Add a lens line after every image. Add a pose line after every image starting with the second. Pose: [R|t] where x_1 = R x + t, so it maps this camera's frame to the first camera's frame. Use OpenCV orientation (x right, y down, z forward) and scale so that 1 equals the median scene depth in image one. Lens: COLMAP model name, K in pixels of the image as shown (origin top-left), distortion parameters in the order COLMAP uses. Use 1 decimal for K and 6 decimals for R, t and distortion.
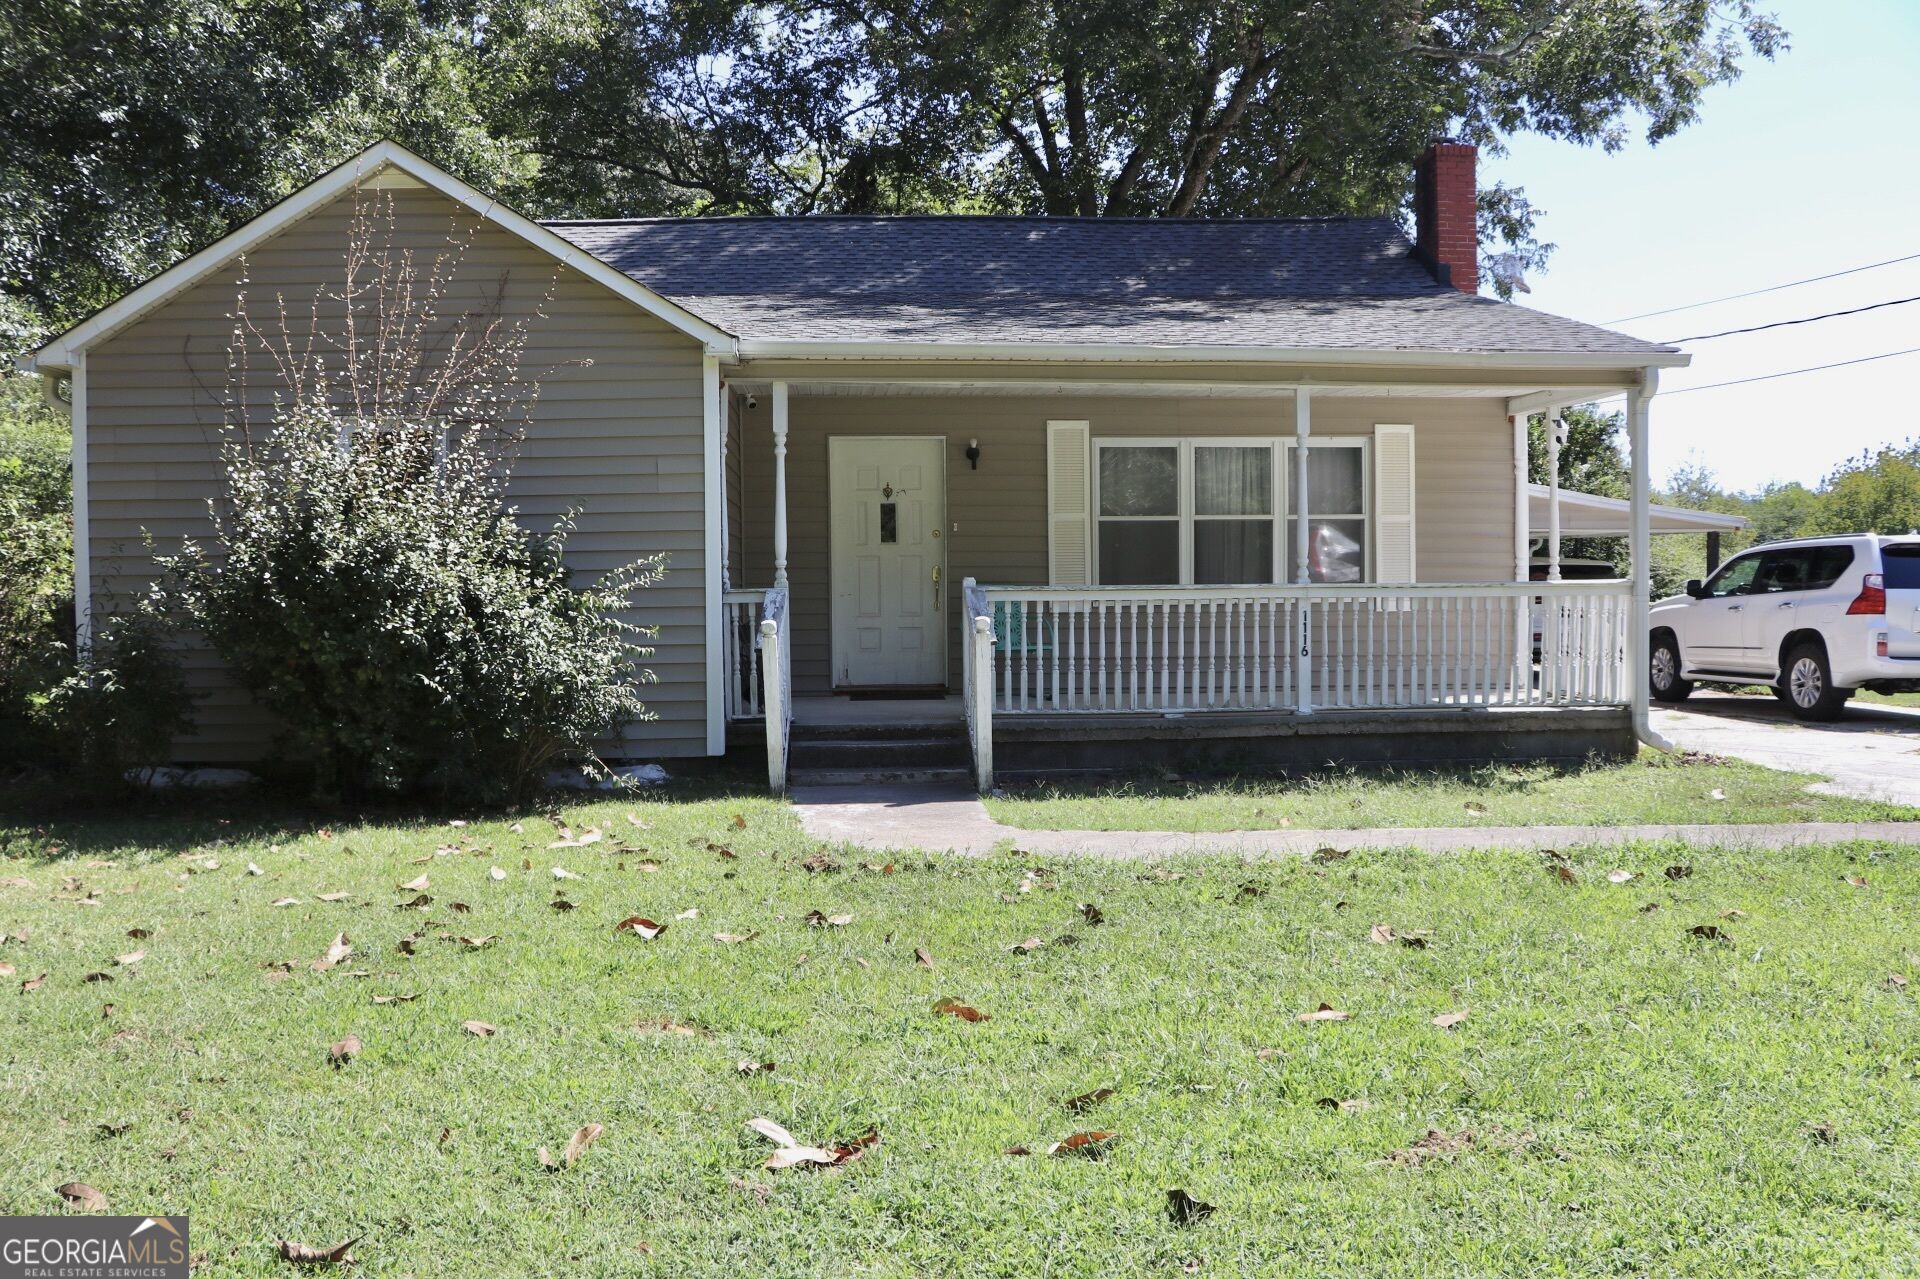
lens RADIAL K [[1574.3, 0, 946.7], [0, 1574.3, 645.5], [0, 0, 1]] dist [-0.181915, 0.150535]
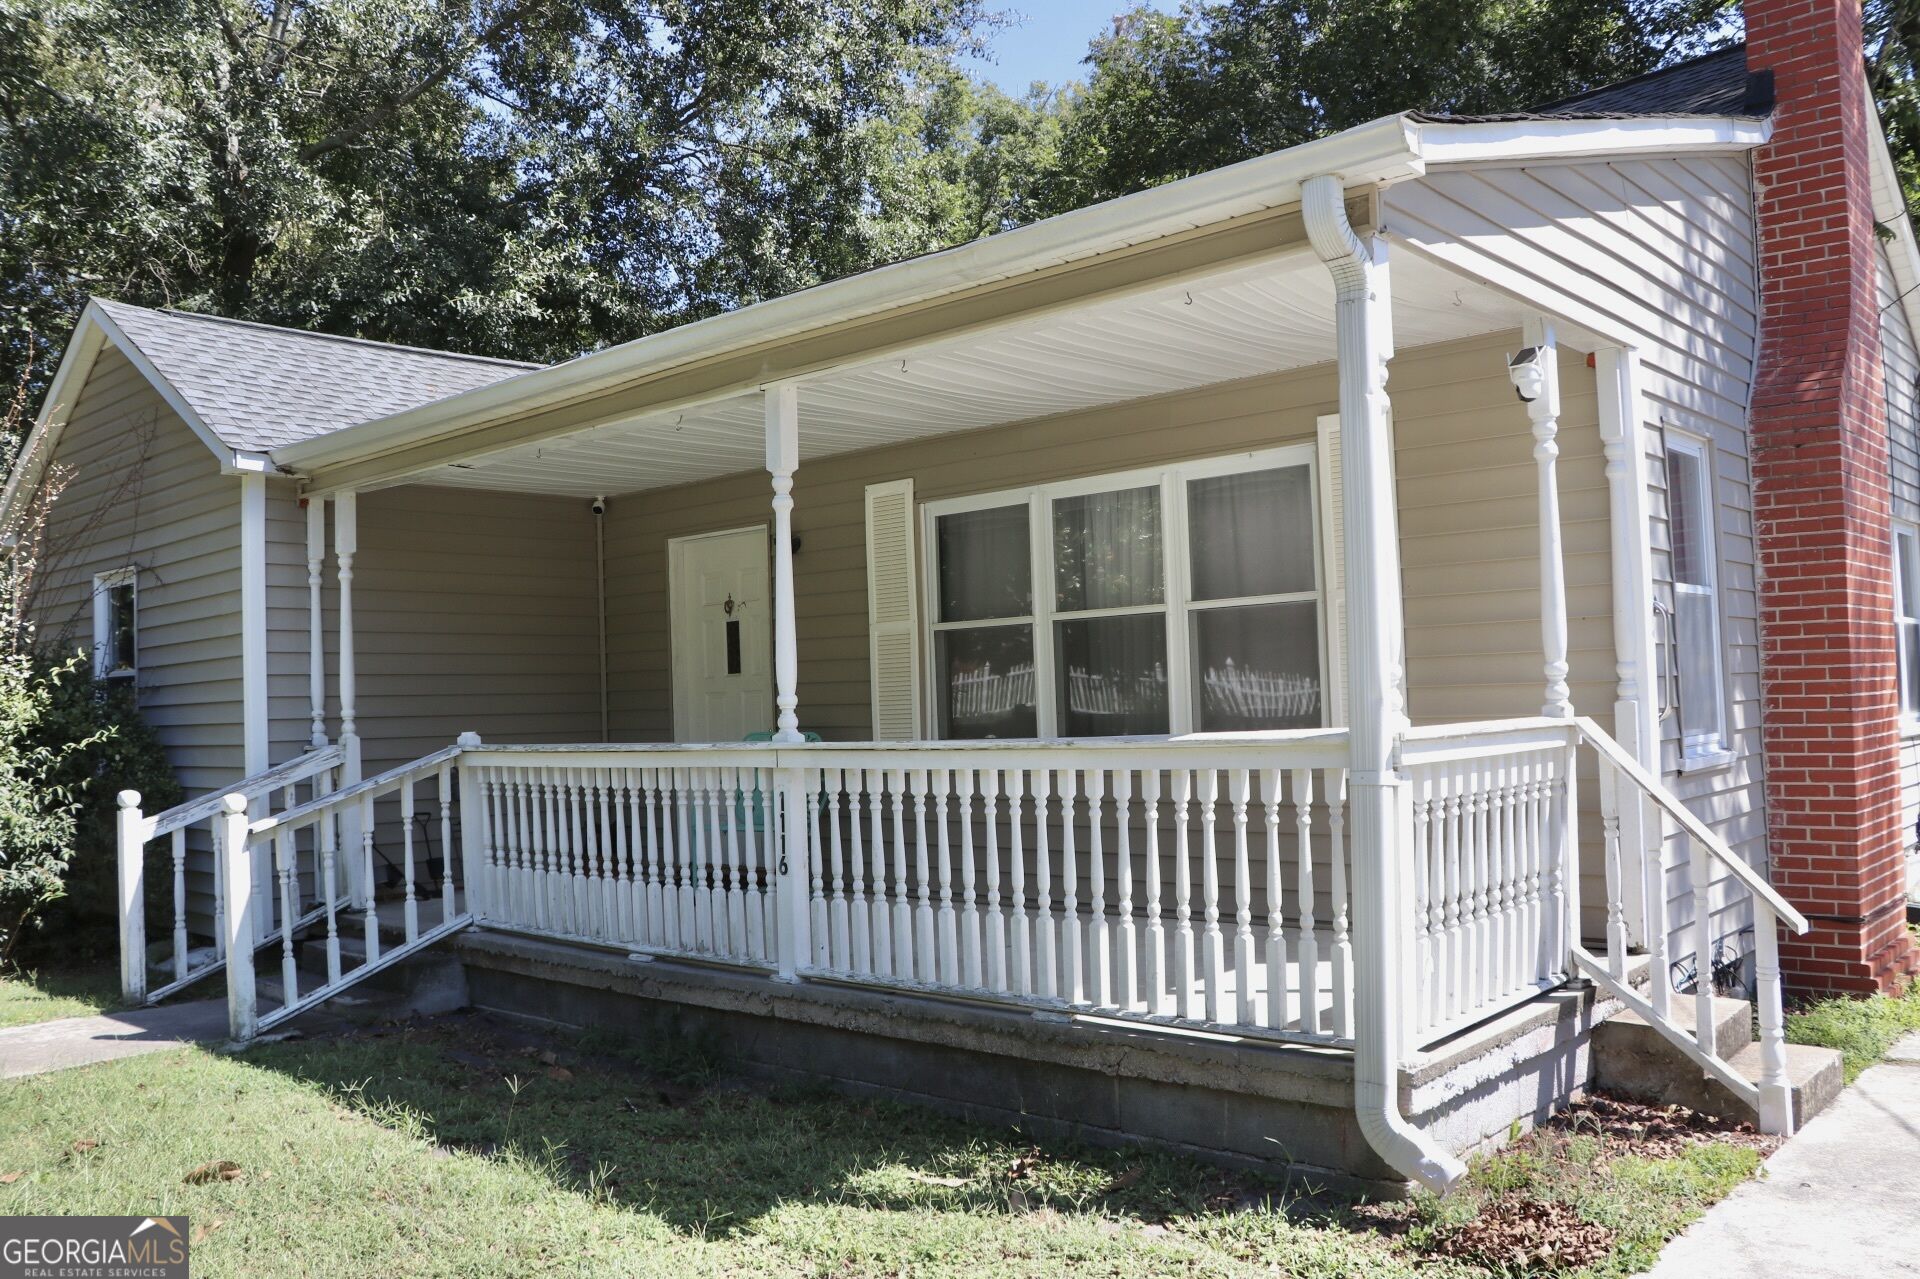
lens RADIAL K [[1574.4, 0, 953.1], [0, 1574.4, 649.1], [0, 0, 1]] dist [-0.180351, 0.148928]
pose [[0.698716, -0.038699, -0.714351, 0.657735], [-0.005860, 0.998193, -0.059808, -0.039055], [0.715375, 0.045975, 0.697227, 0.649501]]
